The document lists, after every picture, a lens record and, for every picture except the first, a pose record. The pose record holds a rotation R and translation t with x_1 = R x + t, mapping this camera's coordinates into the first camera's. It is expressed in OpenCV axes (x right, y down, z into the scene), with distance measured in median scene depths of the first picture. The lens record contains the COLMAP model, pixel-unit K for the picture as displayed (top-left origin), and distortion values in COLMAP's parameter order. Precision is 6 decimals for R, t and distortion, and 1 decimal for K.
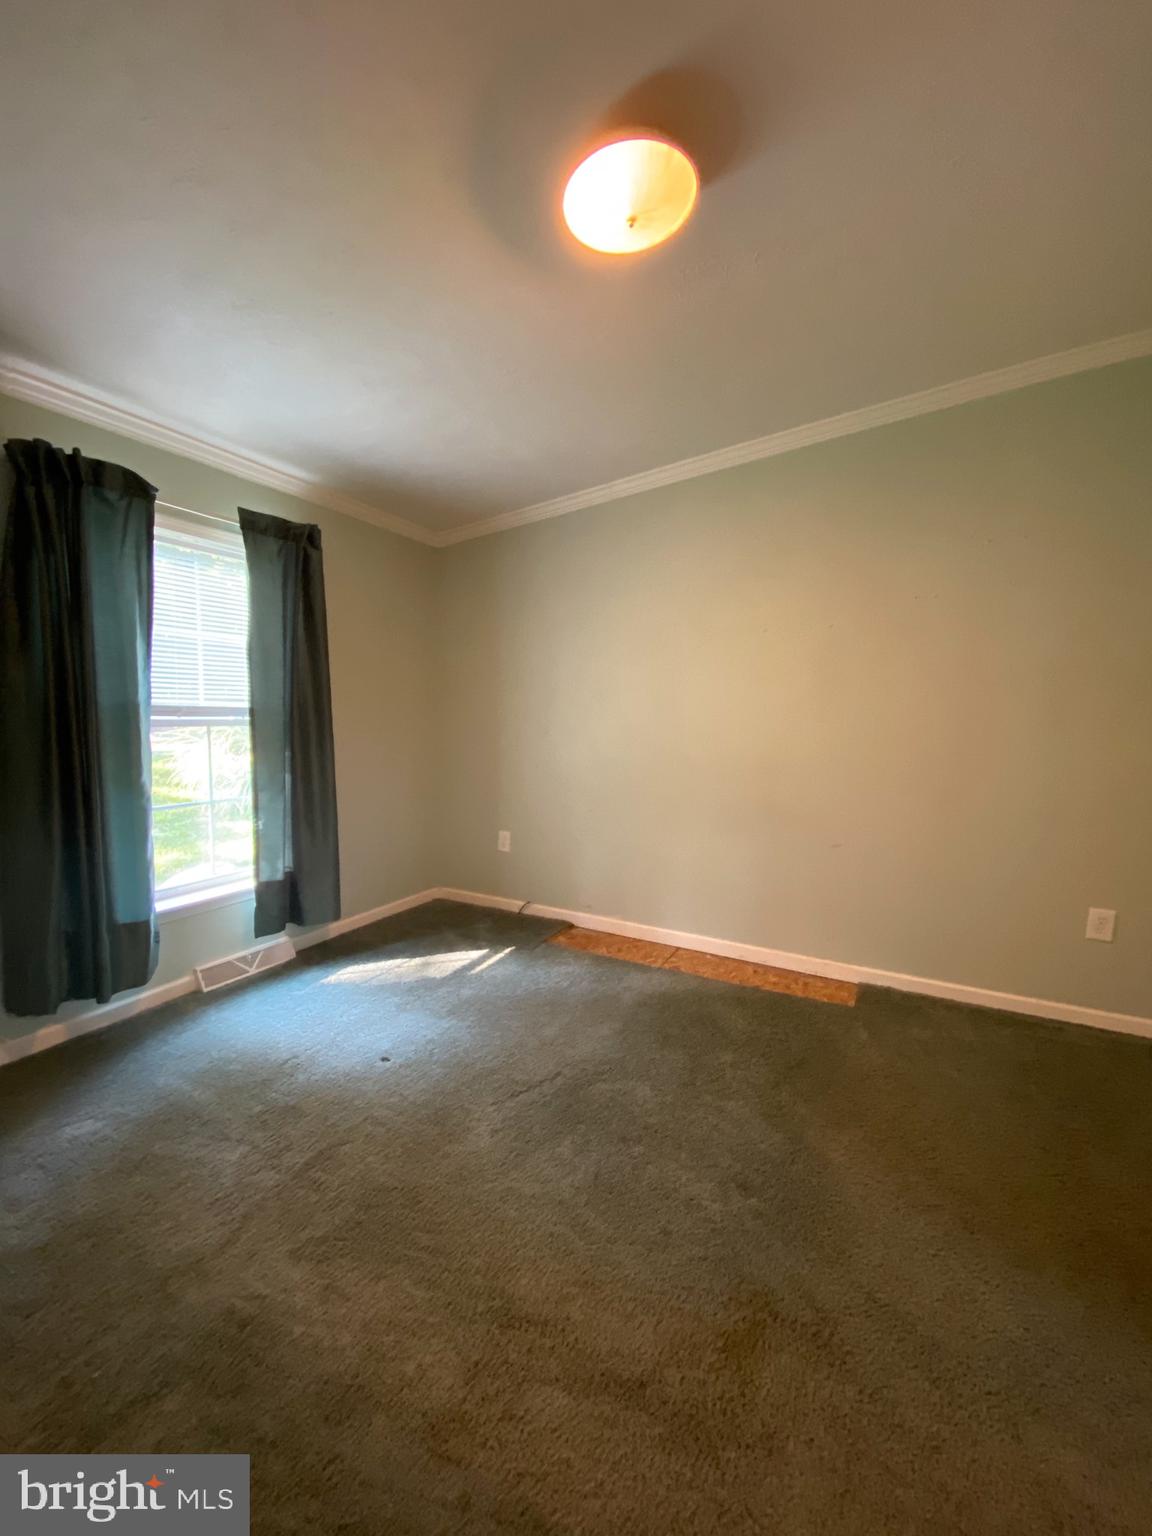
lens RADIAL K [[617.9, 0, 584.7], [0, 617.9, 781.0], [0, 0, 1]] dist [0.010916, -0.018261]
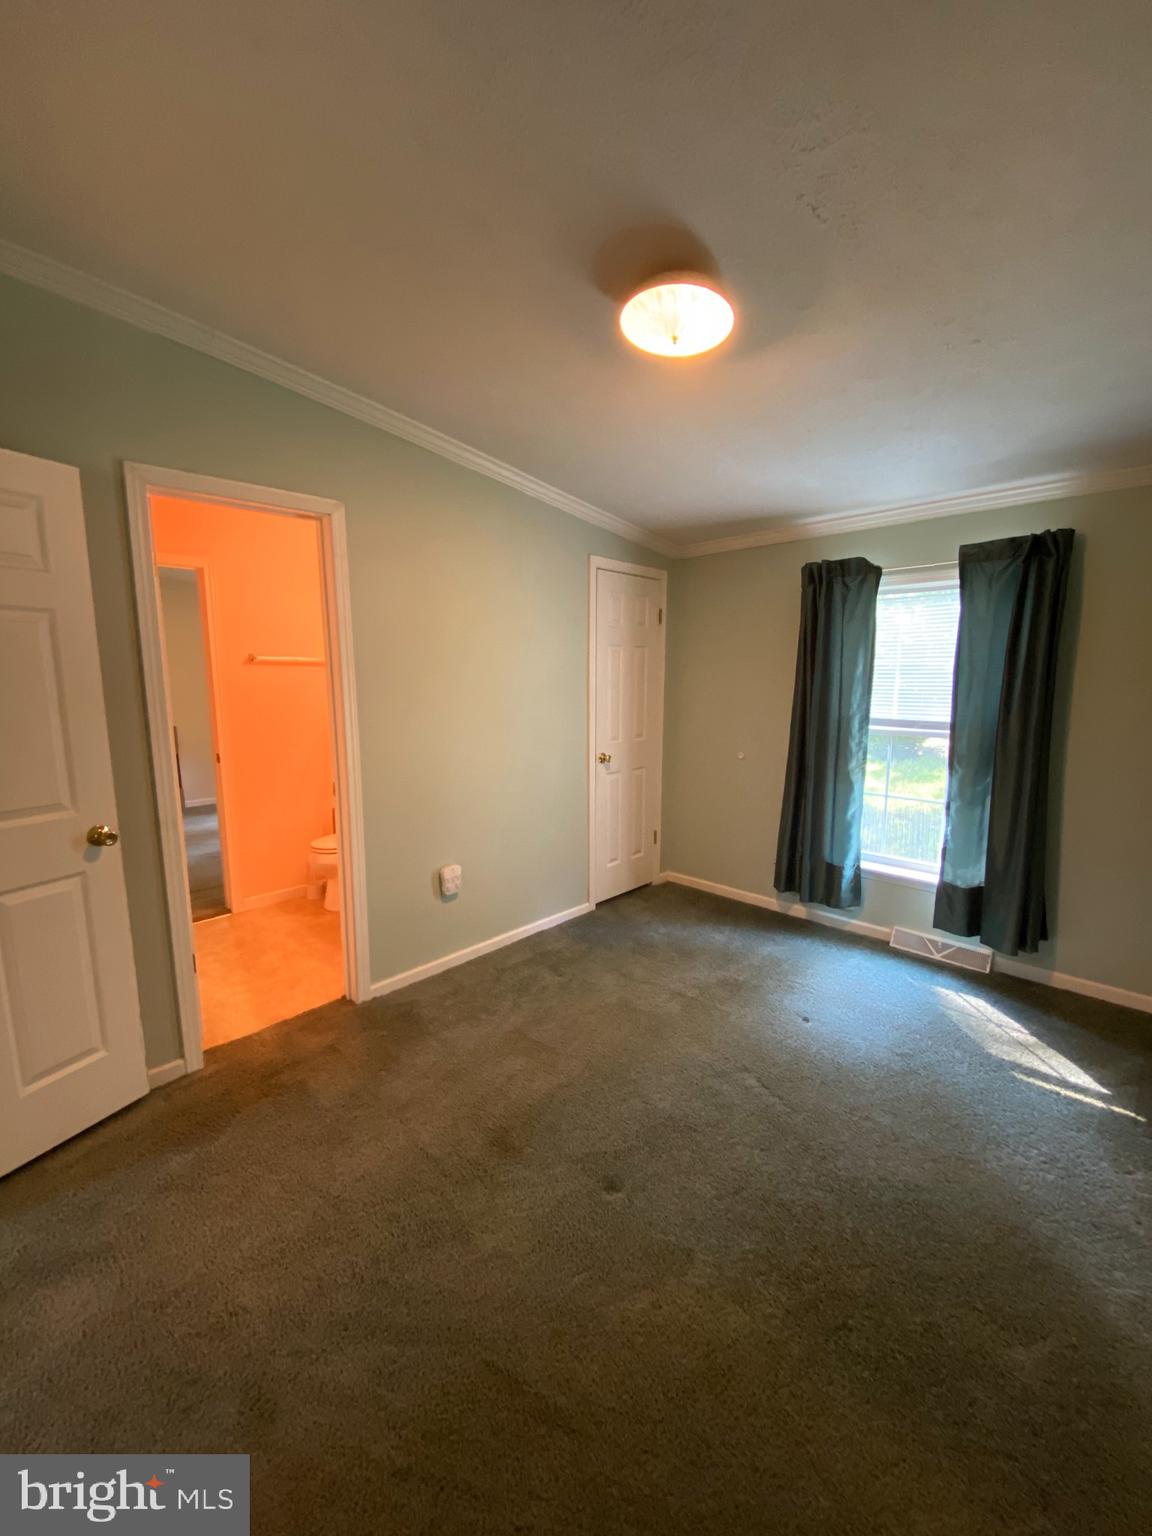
lens RADIAL K [[628.7, 0, 567.6], [0, 628.7, 767.9], [0, 0, 1]] dist [0.001705, -0.013567]
pose [[-0.296710, 0.115281, -0.947984, 0.741924], [-0.124400, 0.979563, 0.158057, -0.130972], [0.946830, 0.164826, -0.276305, 0.672079]]
